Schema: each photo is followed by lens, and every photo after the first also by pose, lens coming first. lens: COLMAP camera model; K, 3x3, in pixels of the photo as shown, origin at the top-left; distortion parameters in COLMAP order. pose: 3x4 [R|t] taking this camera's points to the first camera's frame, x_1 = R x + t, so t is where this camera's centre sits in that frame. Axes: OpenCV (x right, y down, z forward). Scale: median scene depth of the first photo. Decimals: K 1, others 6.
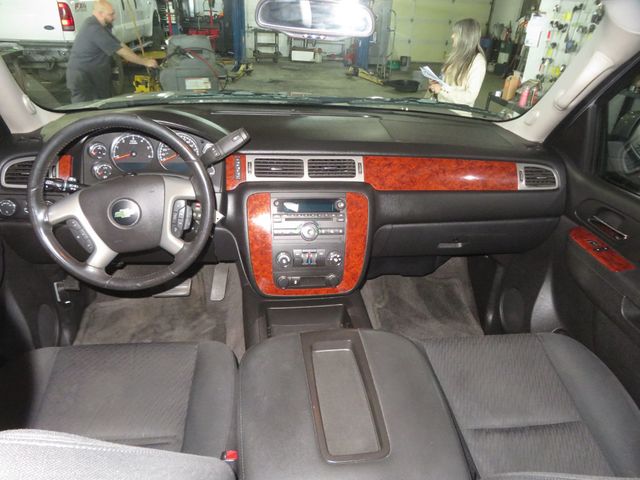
lens RADIAL K [[435.5, 0, 321.3], [0, 435.5, 241.5], [0, 0, 1]] dist [-0.023730, 0.001105]
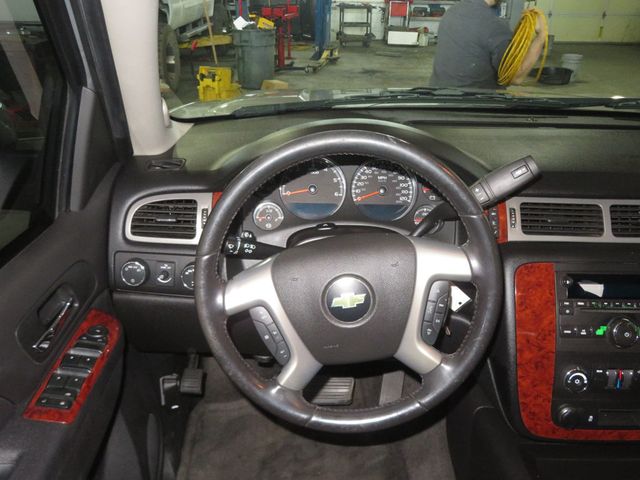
lens RADIAL K [[581.7, 0, 320.0], [0, 581.7, 240.0], [0, 0, 1]] dist [-0.009994, 0.002696]
pose [[0.988953, 0.029625, -0.145236, -0.278735], [-0.039839, 0.996894, -0.067930, -0.067323], [0.142773, 0.072966, 0.987062, 0.160714]]
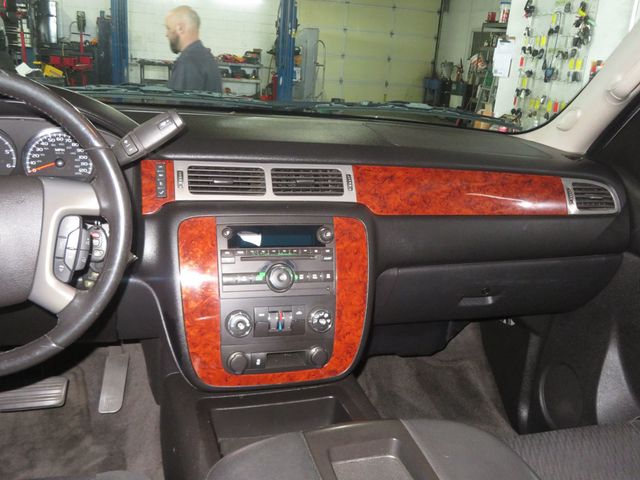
lens RADIAL K [[581.7, 0, 320.0], [0, 581.7, 240.0], [0, 0, 1]] dist [-0.009994, 0.002696]
pose [[0.987364, -0.020095, 0.157187, -0.089829], [0.047045, 0.984378, -0.169667, 0.061495], [-0.151322, 0.174918, 0.972885, 0.151370]]
